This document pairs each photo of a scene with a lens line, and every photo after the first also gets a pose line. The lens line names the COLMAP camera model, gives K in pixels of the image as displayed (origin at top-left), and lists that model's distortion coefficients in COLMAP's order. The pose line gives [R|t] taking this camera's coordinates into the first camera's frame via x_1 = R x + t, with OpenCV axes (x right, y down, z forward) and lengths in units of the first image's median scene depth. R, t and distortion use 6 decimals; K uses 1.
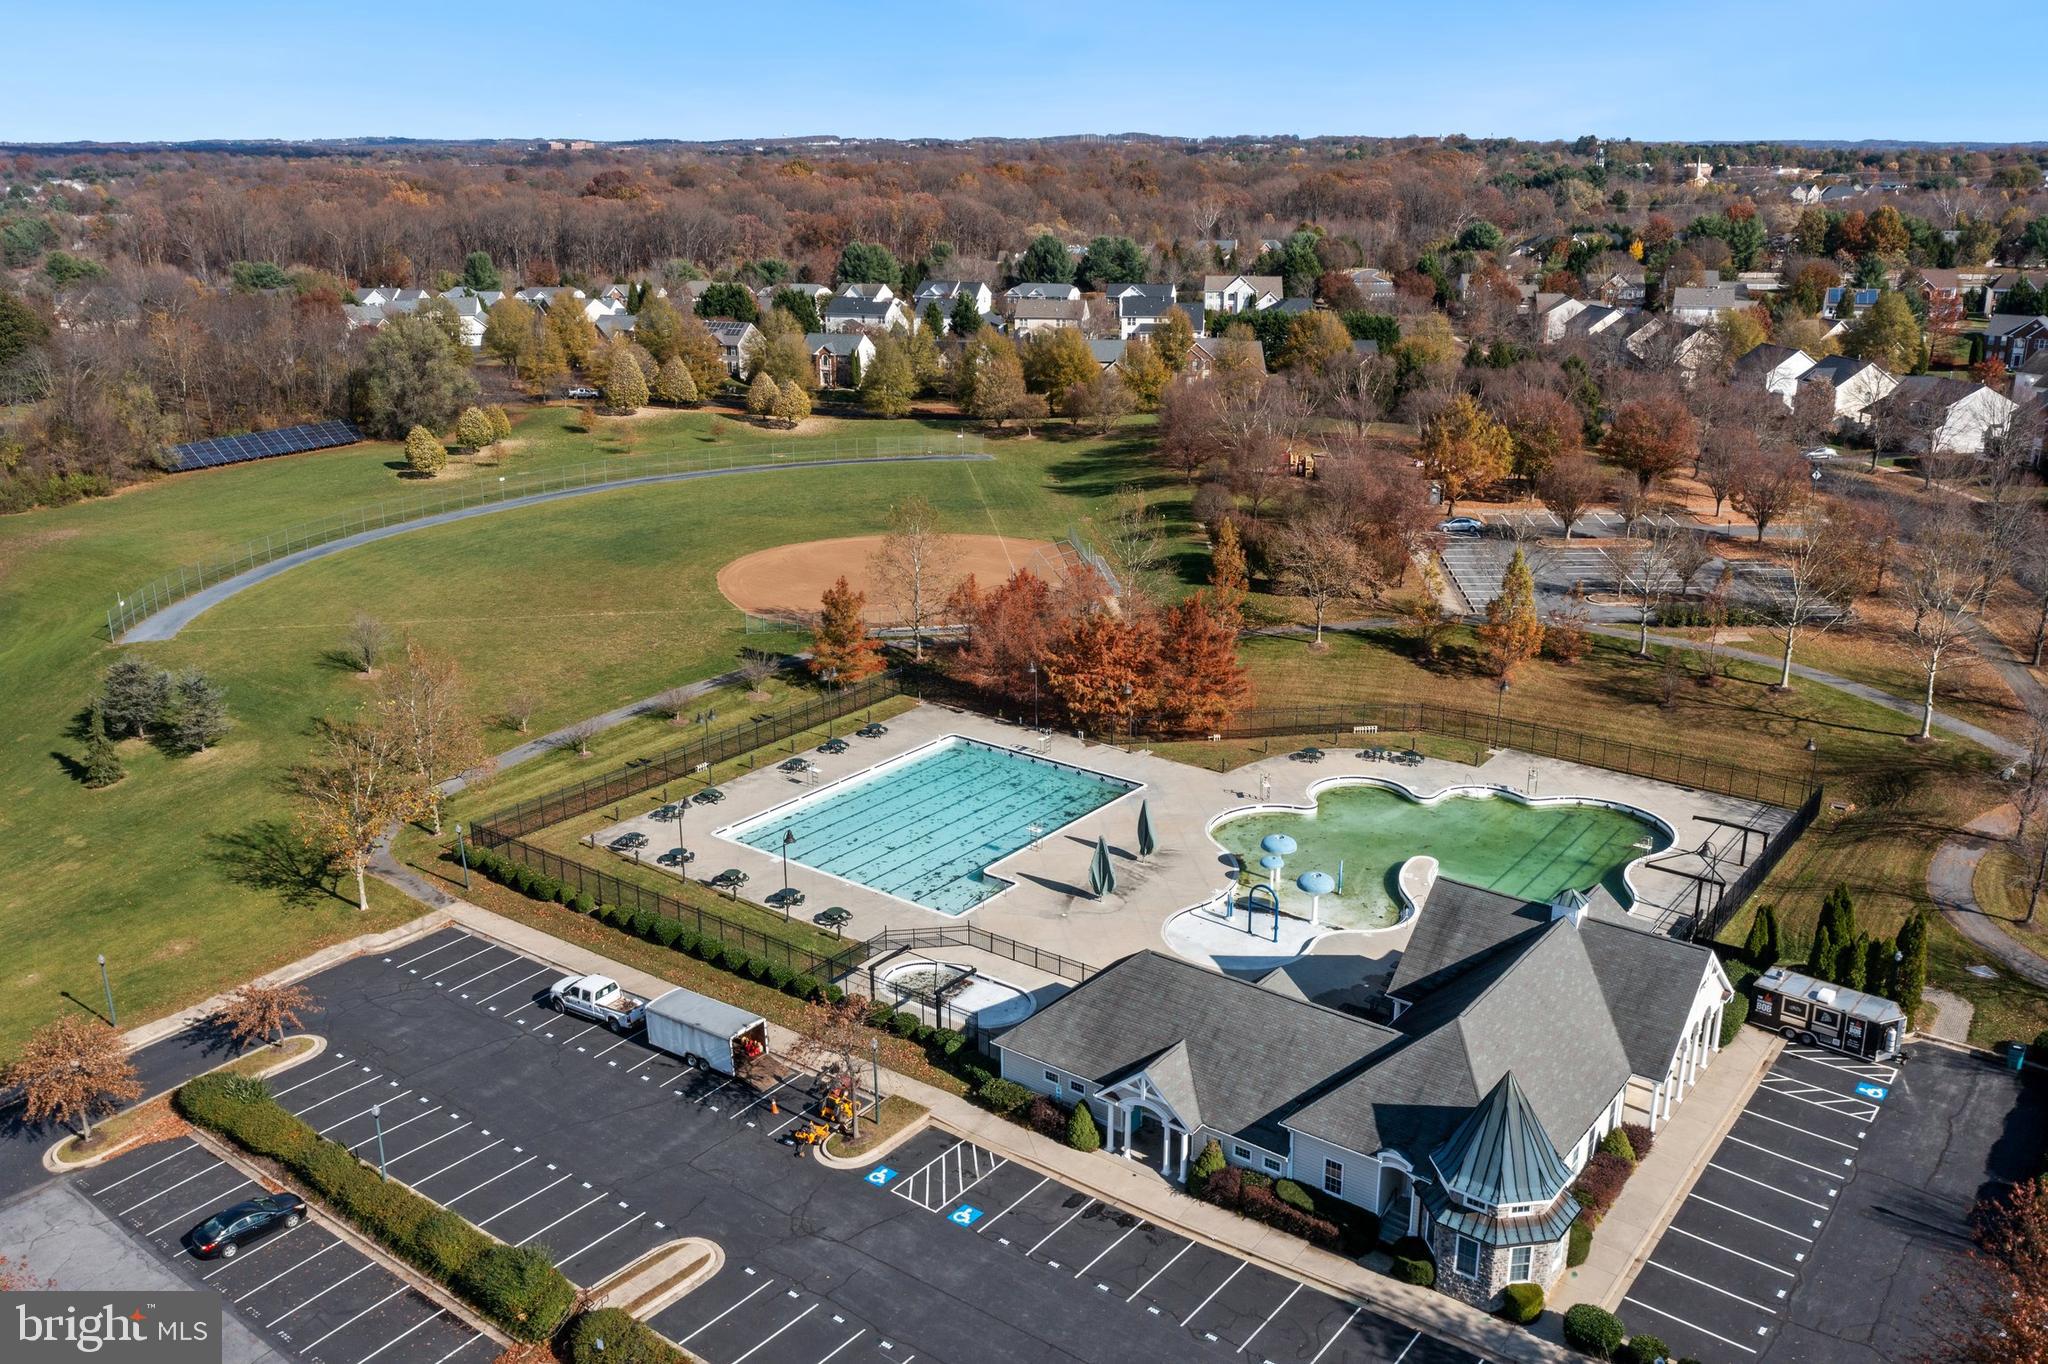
lens RADIAL K [[1645.4, 0, 1024.0], [0, 1645.4, 682.0], [0, 0, 1]] dist [0.039487, -0.156835]
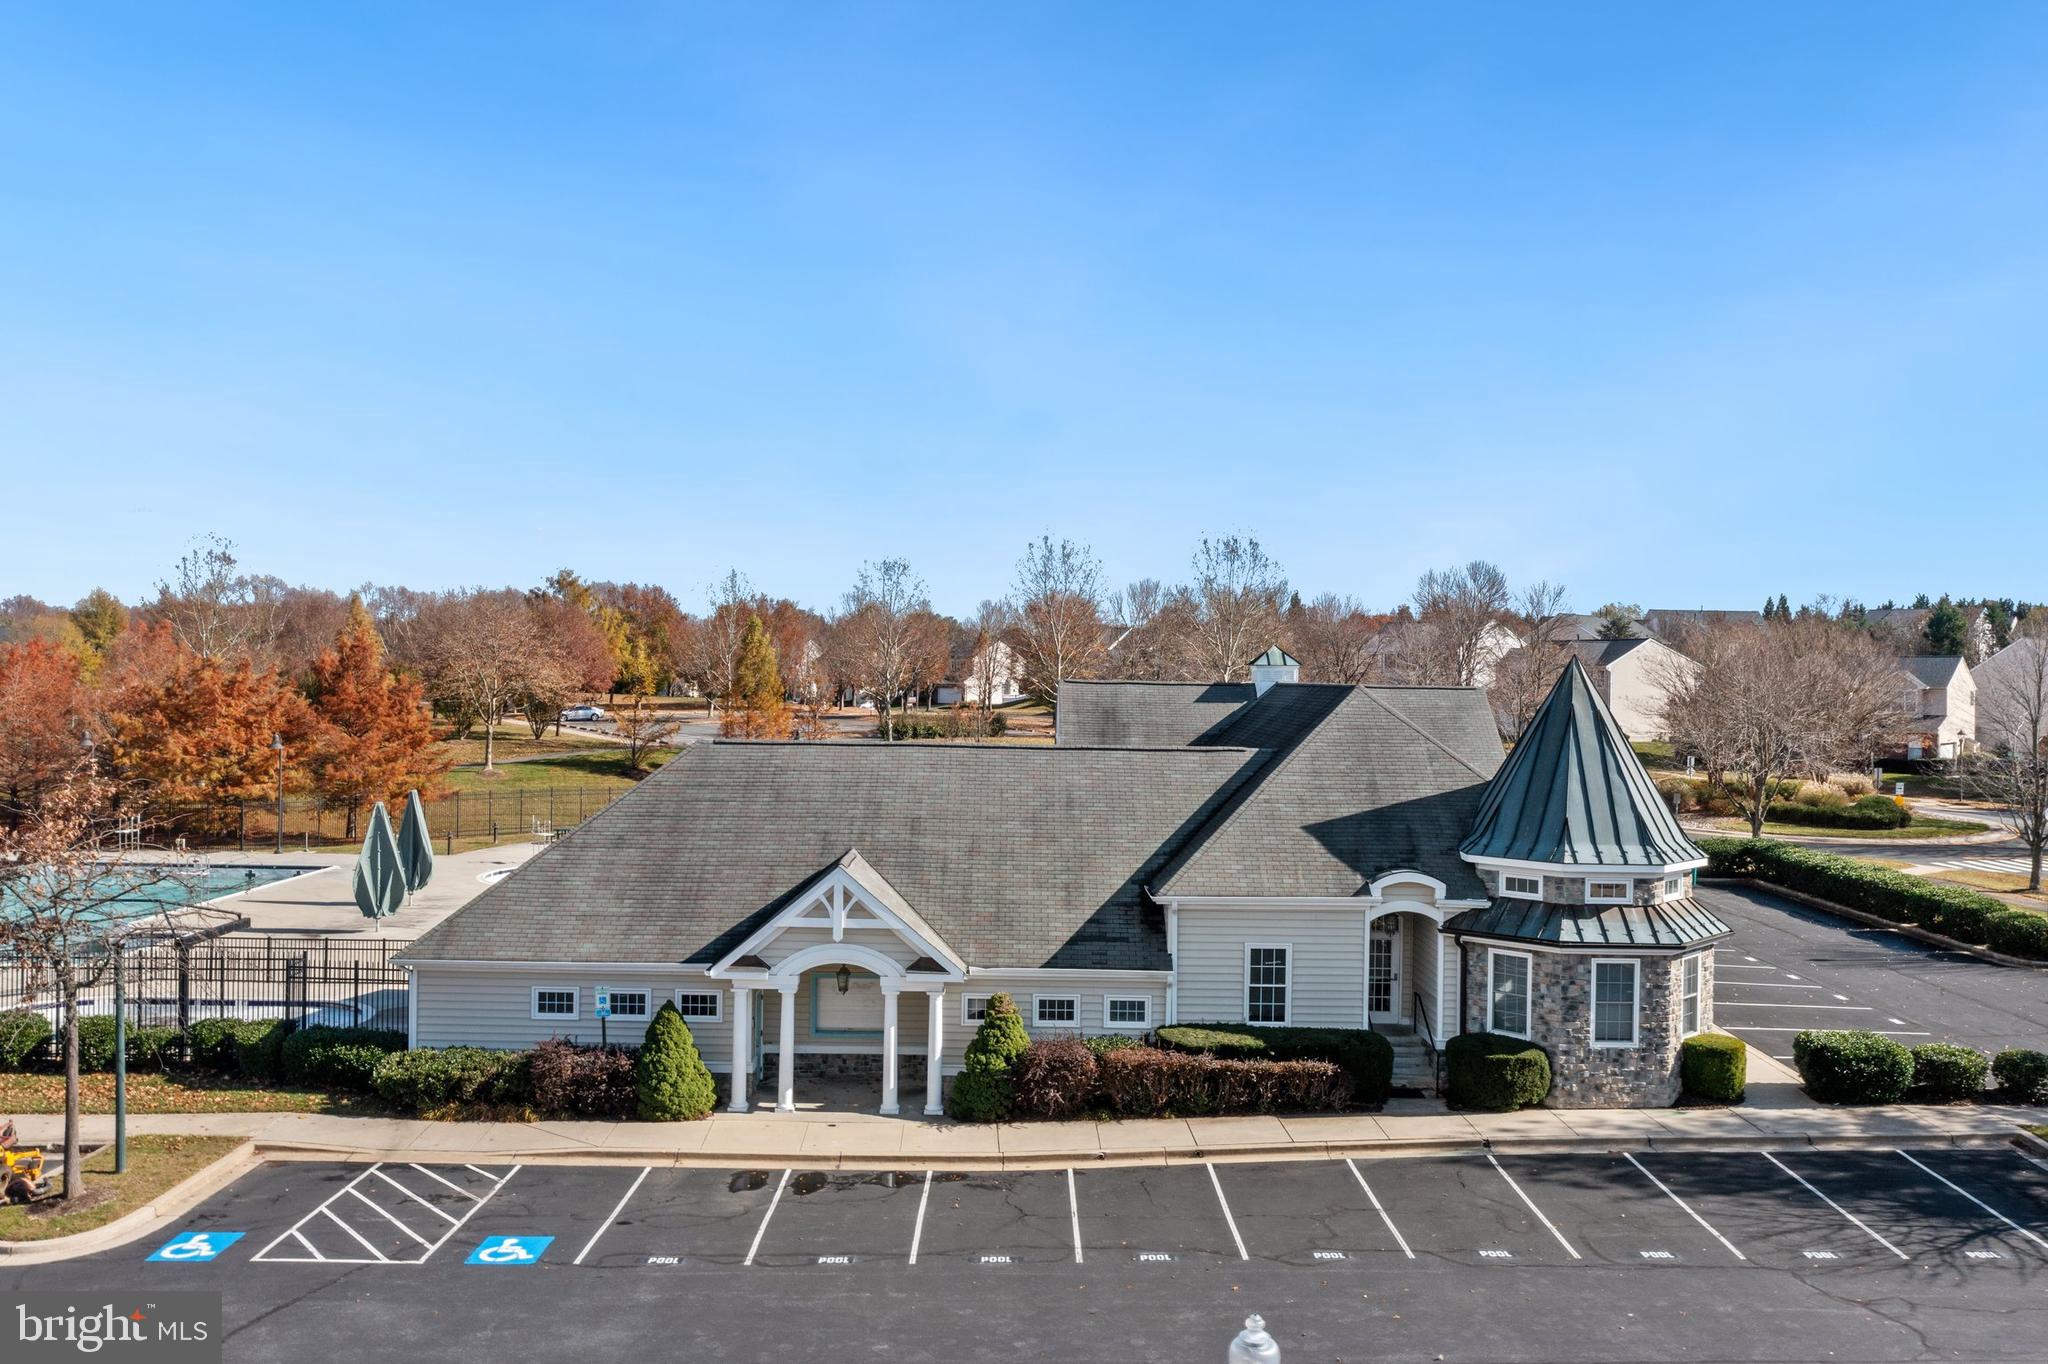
lens RADIAL K [[1645.4, 0, 1024.0], [0, 1645.4, 682.0], [0, 0, 1]] dist [0.039487, -0.156835]
pose [[0.783927, 0.016029, 0.620646, -0.165814], [0.173083, 0.954391, -0.243268, 0.300960], [-0.596238, 0.298128, 0.745399, 0.607964]]
